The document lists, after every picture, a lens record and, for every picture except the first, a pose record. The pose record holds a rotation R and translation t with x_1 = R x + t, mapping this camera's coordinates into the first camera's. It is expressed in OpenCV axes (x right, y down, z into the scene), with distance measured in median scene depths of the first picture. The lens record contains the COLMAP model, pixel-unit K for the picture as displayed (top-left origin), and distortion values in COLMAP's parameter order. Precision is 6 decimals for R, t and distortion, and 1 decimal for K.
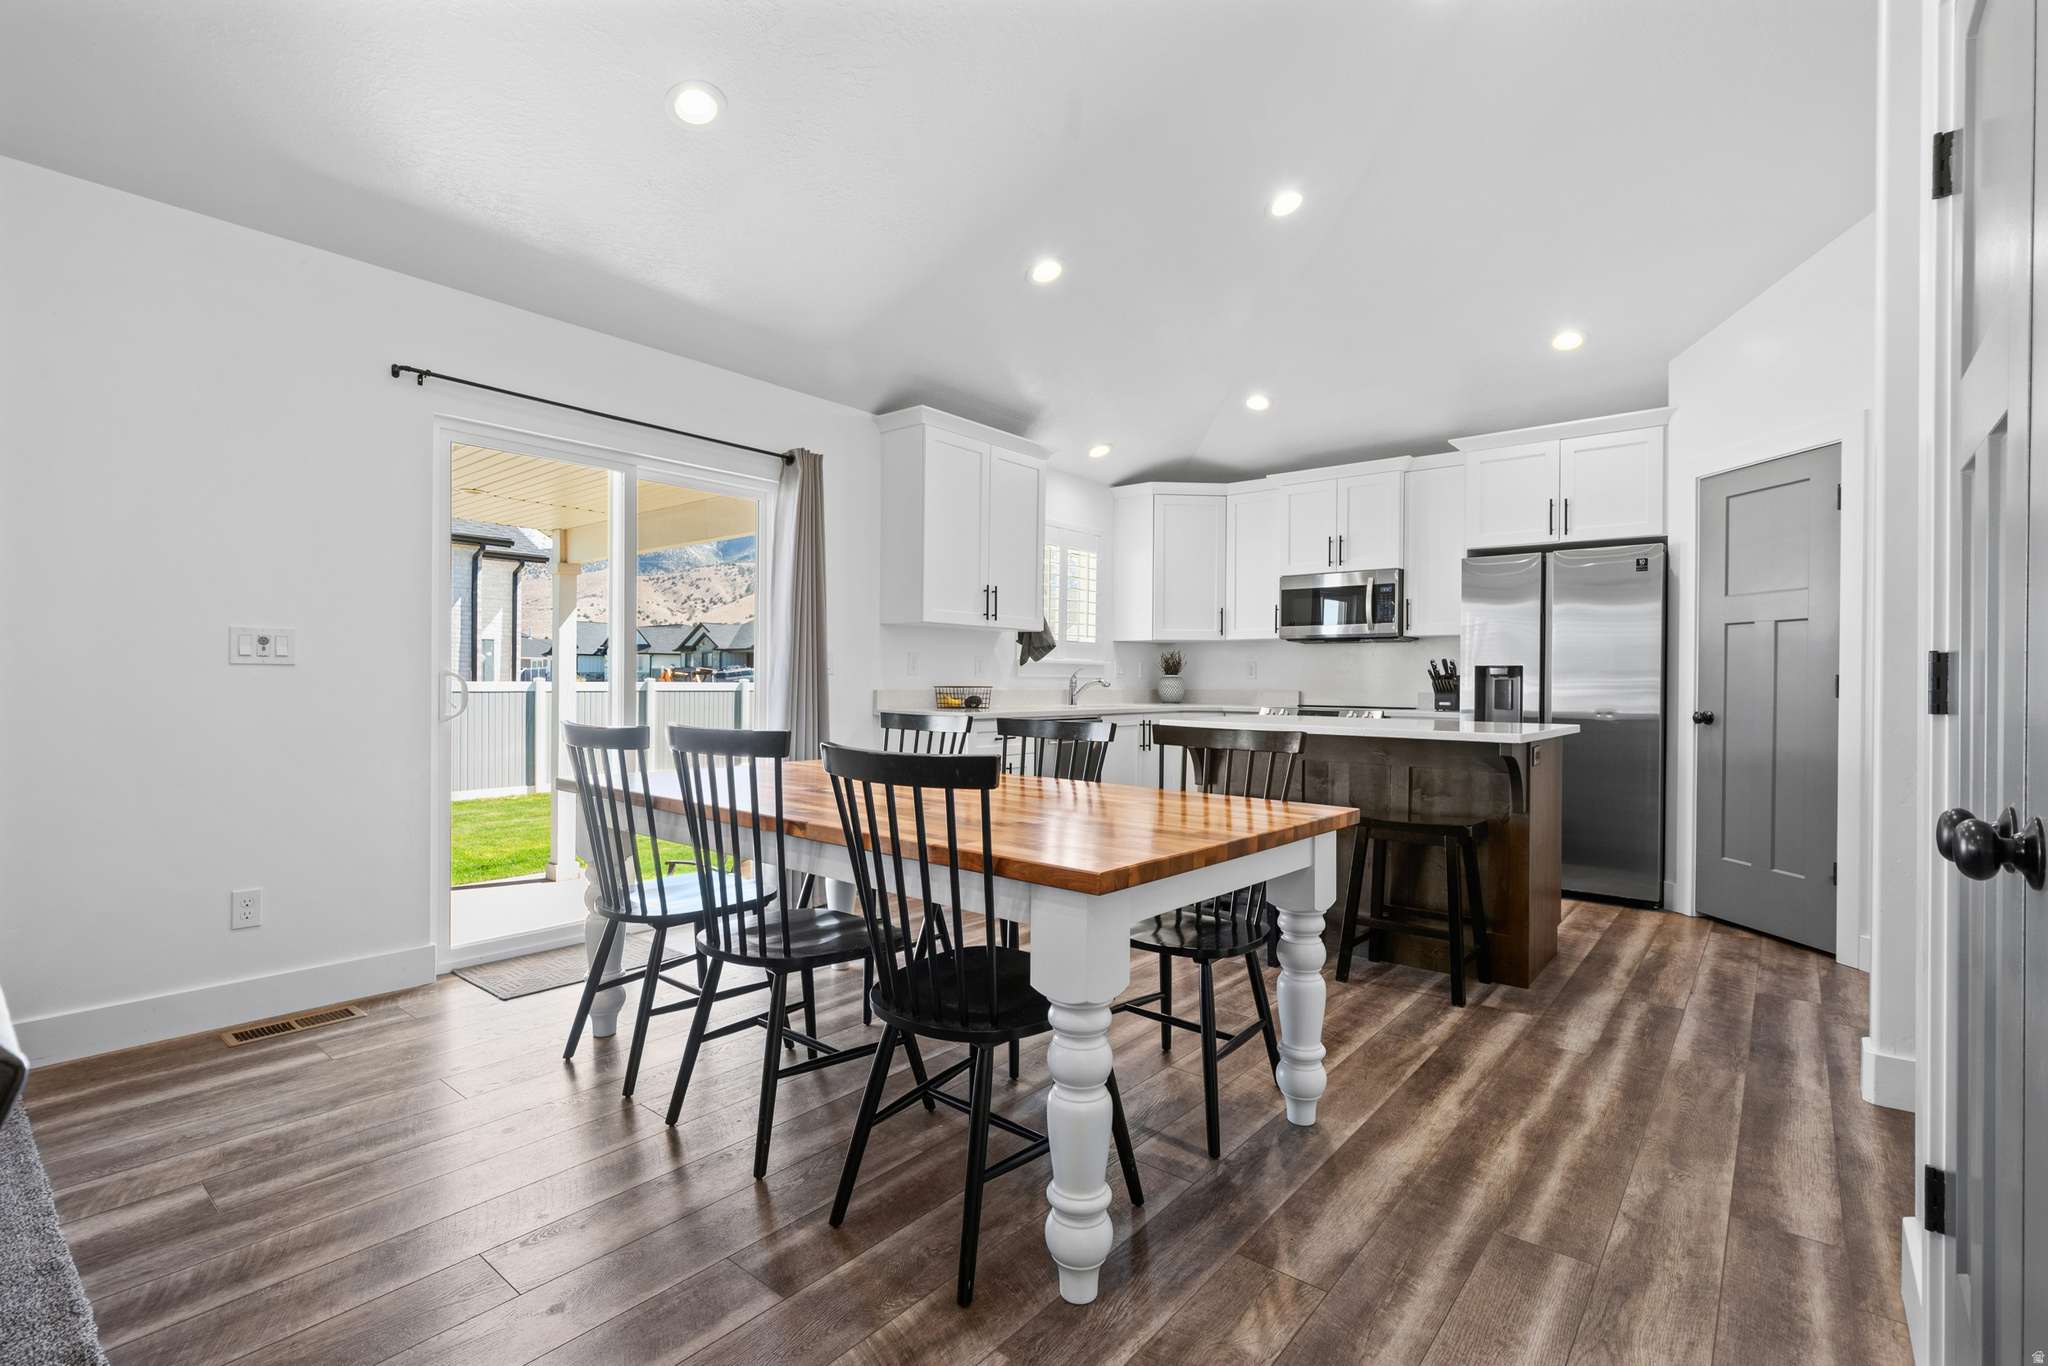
lens RADIAL K [[936.3, 0, 996.3], [0, 936.3, 687.0], [0, 0, 1]] dist [0.008483, -0.001162]
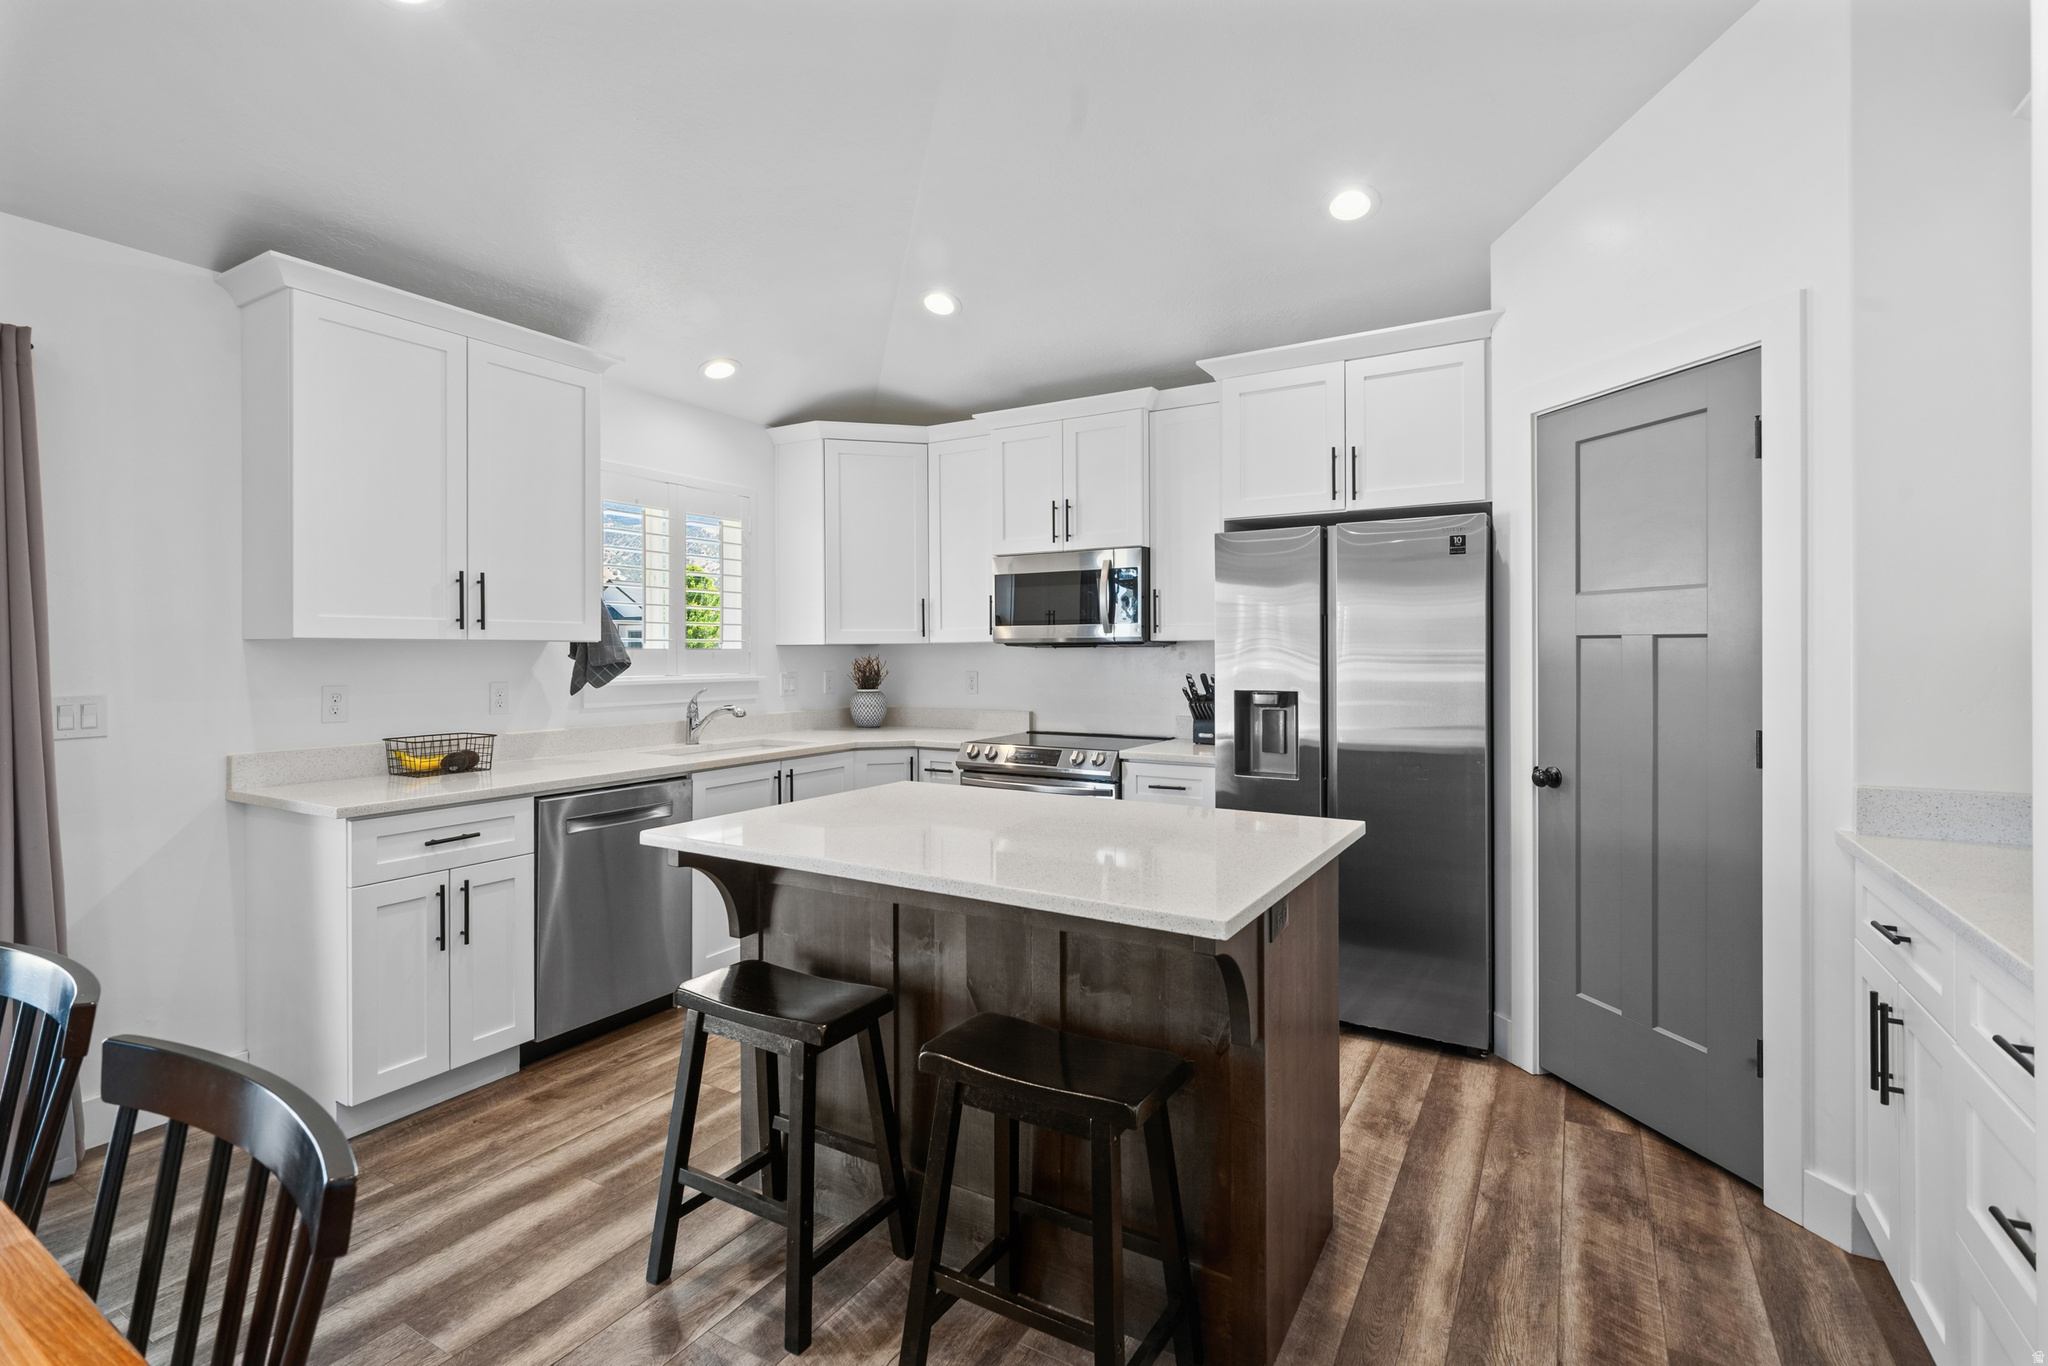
lens RADIAL K [[936.3, 0, 985.4], [0, 936.3, 654.8], [0, 0, 1]] dist [0.008483, -0.001162]
pose [[0.990229, -0.011221, 0.139001, 0.245097], [0.011740, 0.999927, -0.002917, -0.050525], [-0.138958, 0.004520, 0.990288, 0.363354]]
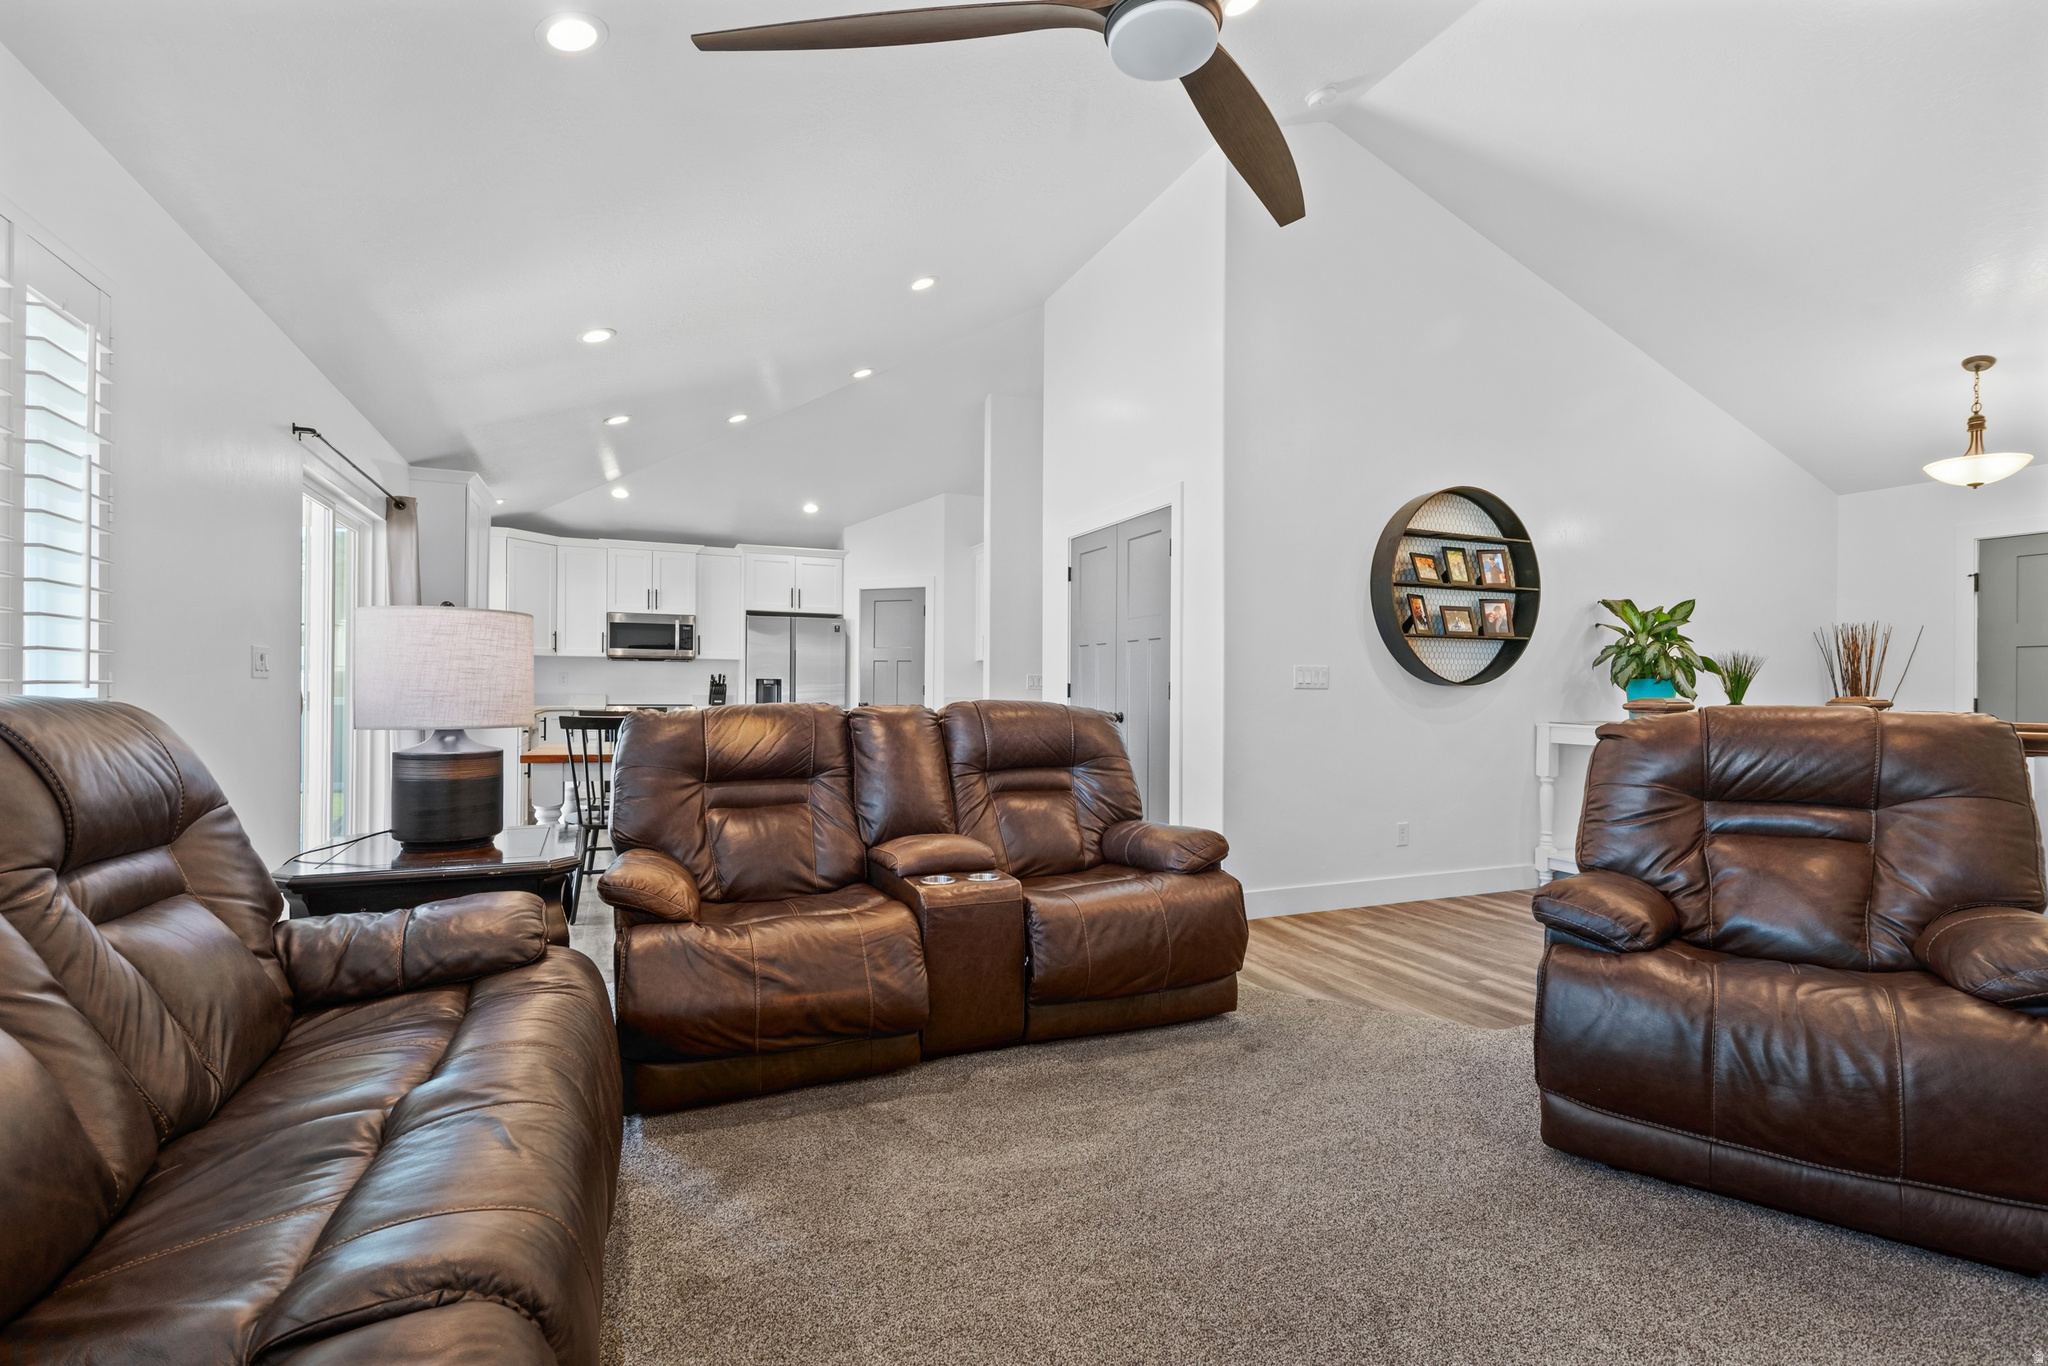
lens RADIAL K [[936.3, 0, 1034.8], [0, 936.3, 700.7], [0, 0, 1]] dist [0.008483, -0.001162]
pose [[0.444419, -0.007603, 0.895787, -0.814401], [0.002941, 0.999971, 0.007029, 0.006022], [-0.895814, -0.000489, 0.444428, -0.214914]]
